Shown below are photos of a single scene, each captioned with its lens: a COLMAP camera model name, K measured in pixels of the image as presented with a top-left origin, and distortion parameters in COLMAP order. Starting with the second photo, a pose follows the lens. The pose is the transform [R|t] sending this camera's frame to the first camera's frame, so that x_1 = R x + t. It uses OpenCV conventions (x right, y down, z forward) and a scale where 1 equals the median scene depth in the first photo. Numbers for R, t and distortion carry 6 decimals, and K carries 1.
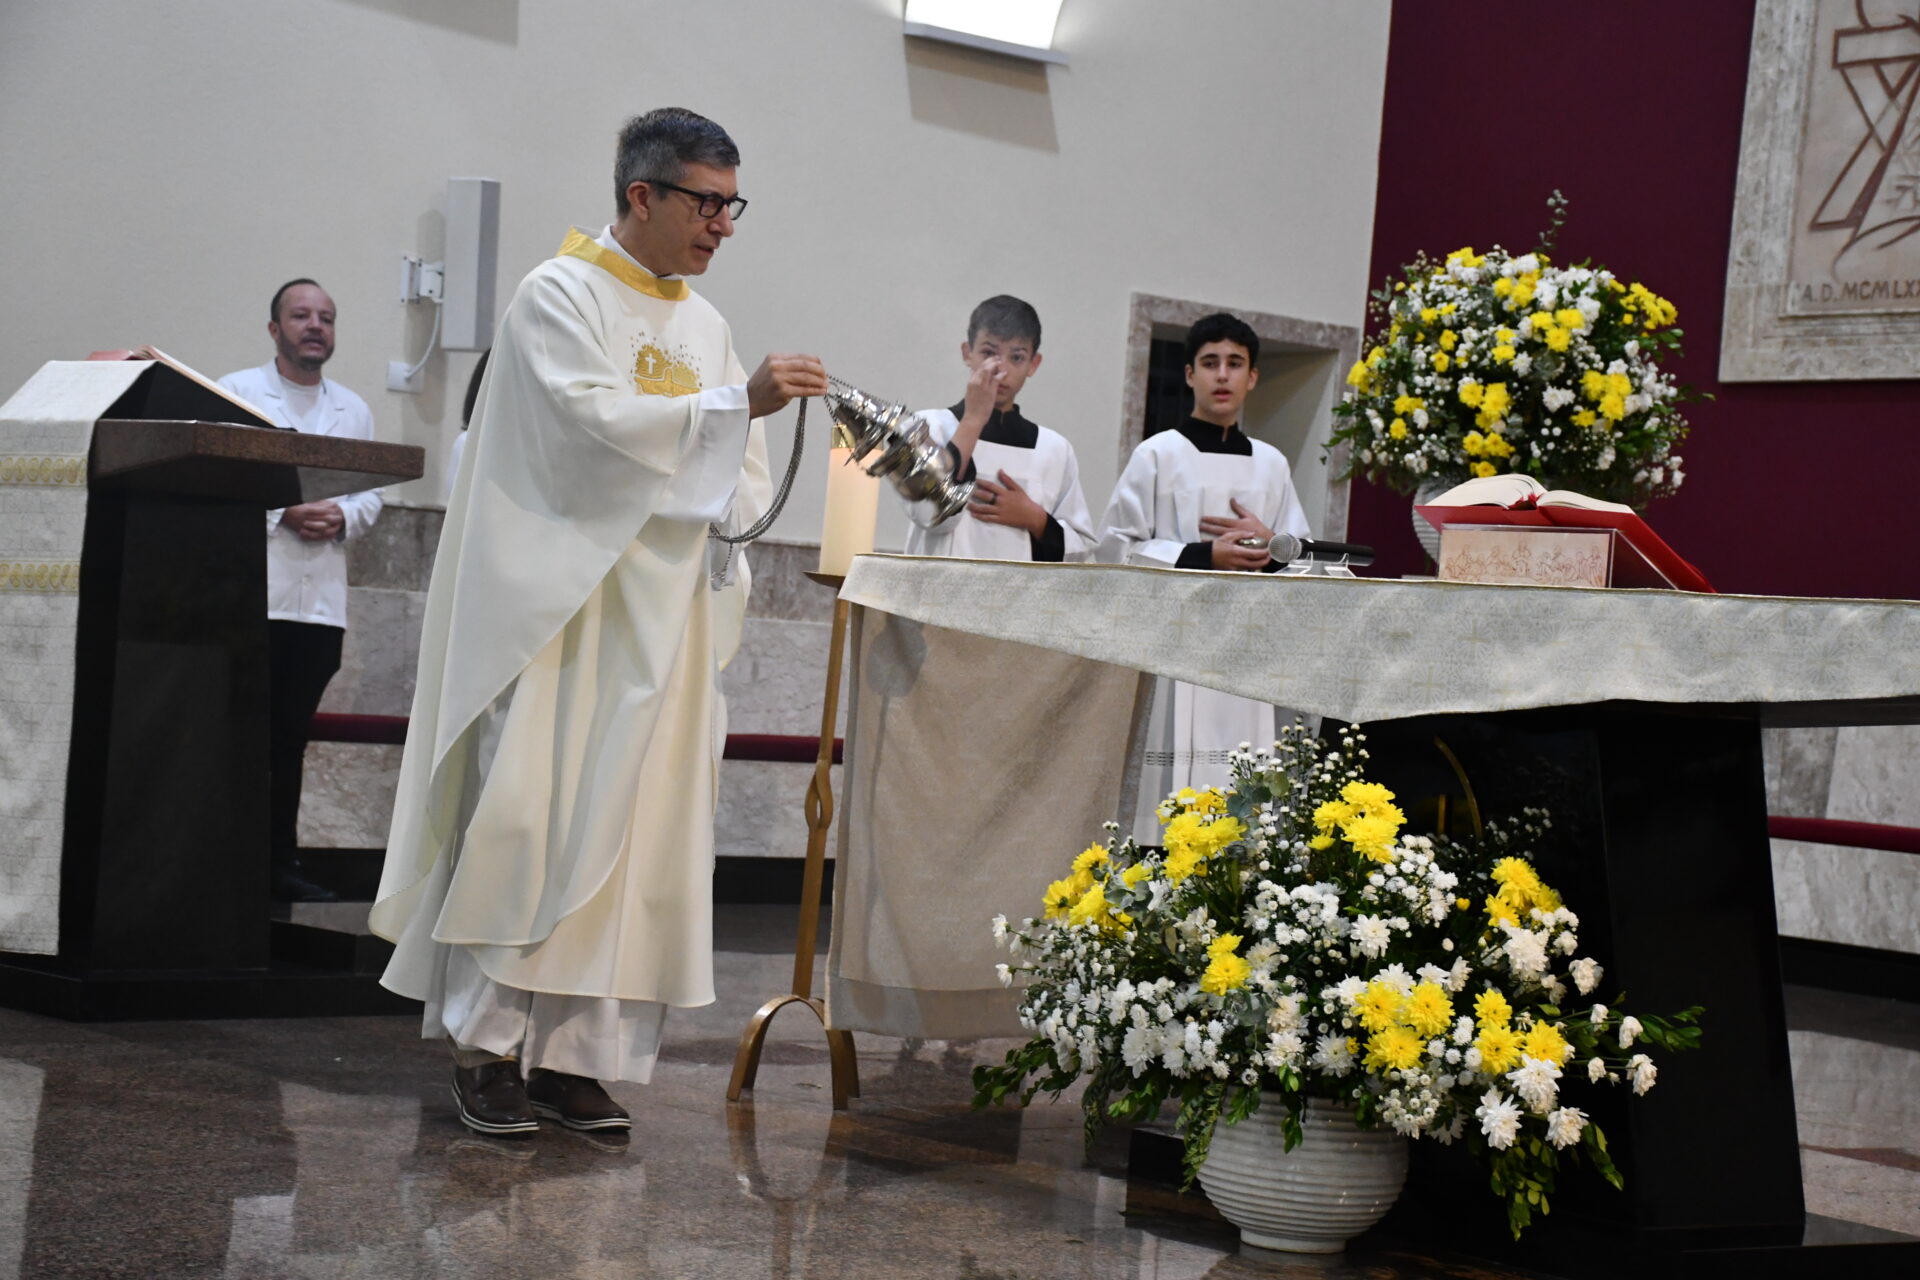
lens RADIAL K [[3756.1, 0, 984.3], [0, 3756.1, 632.4], [0, 0, 1]] dist [0.532009, 0.000000]
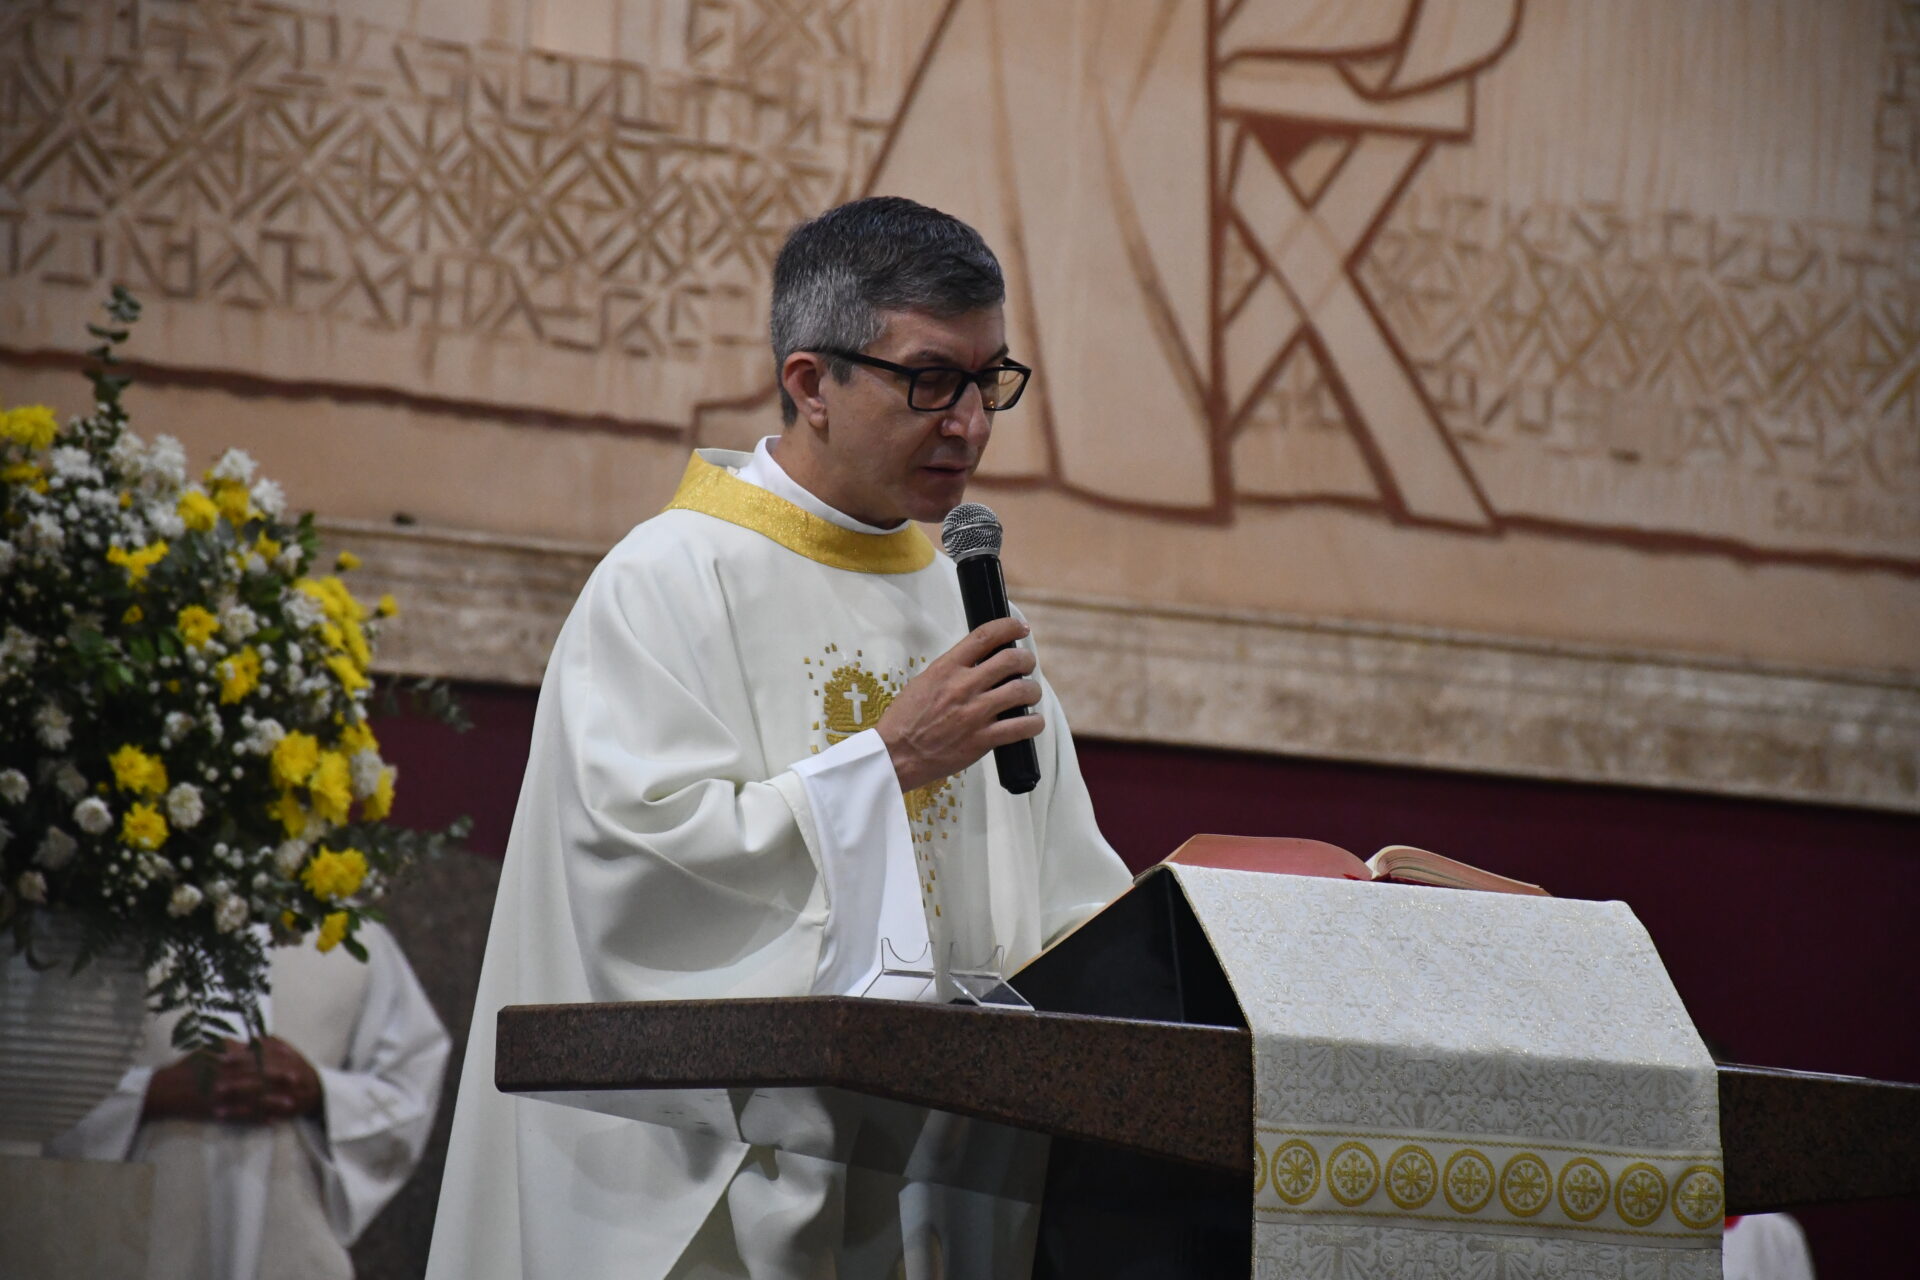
lens RADIAL K [[9716.5, 0, 966.6], [0, 9716.5, 680.3], [0, 0, 1]] dist [2.275371, 0.000000]
pose [[0.130943, 0.006902, 0.991366, -1.021878], [-0.041982, 0.999117, -0.001410, -0.073614], [-0.990501, -0.041435, 0.131117, 0.766411]]
